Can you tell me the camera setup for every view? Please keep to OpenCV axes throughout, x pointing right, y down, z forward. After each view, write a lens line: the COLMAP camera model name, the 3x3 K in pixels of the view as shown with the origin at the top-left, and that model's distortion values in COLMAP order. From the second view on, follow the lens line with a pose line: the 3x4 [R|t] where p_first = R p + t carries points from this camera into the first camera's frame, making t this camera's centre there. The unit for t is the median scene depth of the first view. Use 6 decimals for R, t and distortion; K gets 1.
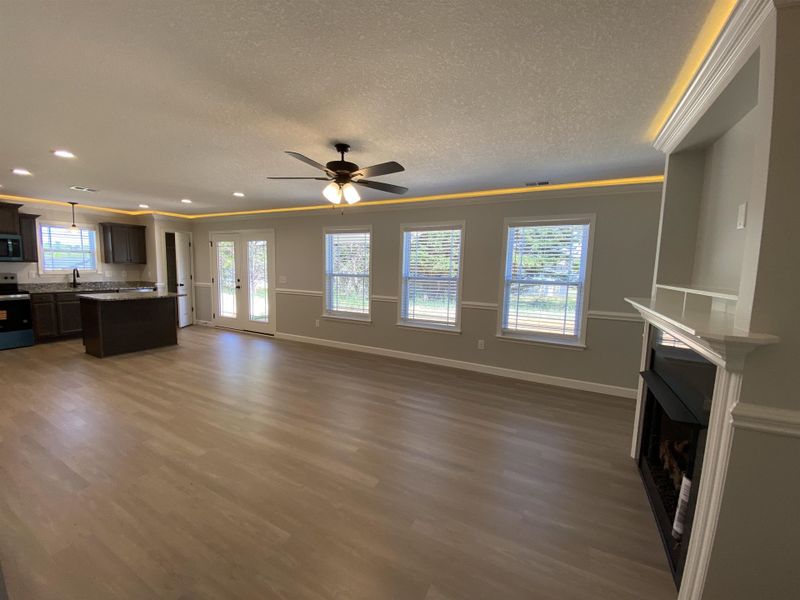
lens RADIAL K [[321.5, 0, 394.5], [0, 321.5, 297.9], [0, 0, 1]] dist [-0.016786, -0.002189]
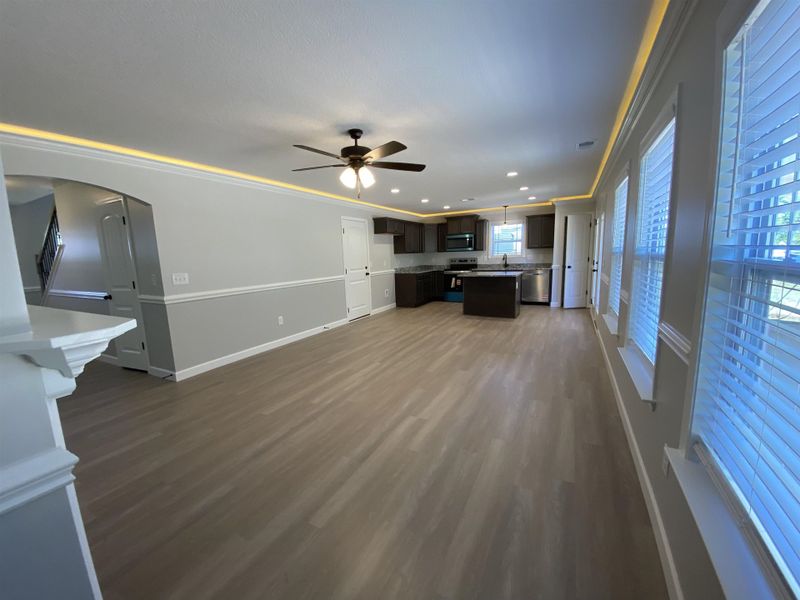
lens RADIAL K [[321.5, 0, 392.1], [0, 321.5, 299.2], [0, 0, 1]] dist [-0.016786, -0.002189]
pose [[-0.028329, 0.113460, -0.993139, 0.463746], [-0.058915, 0.991621, 0.114967, -0.029532], [0.997861, 0.061768, -0.021407, 0.584844]]
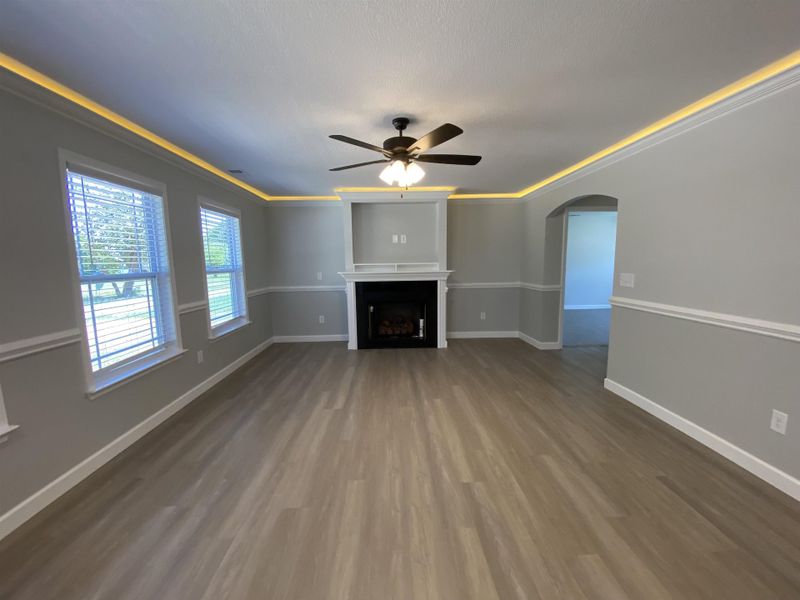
lens RADIAL K [[321.5, 0, 403.3], [0, 321.5, 296.0], [0, 0, 1]] dist [-0.016786, -0.002189]
pose [[-0.494299, -0.117726, 0.861284, -0.495324], [0.080835, 0.980269, 0.180382, -0.076924], [-0.865526, 0.158784, -0.475029, 0.748360]]
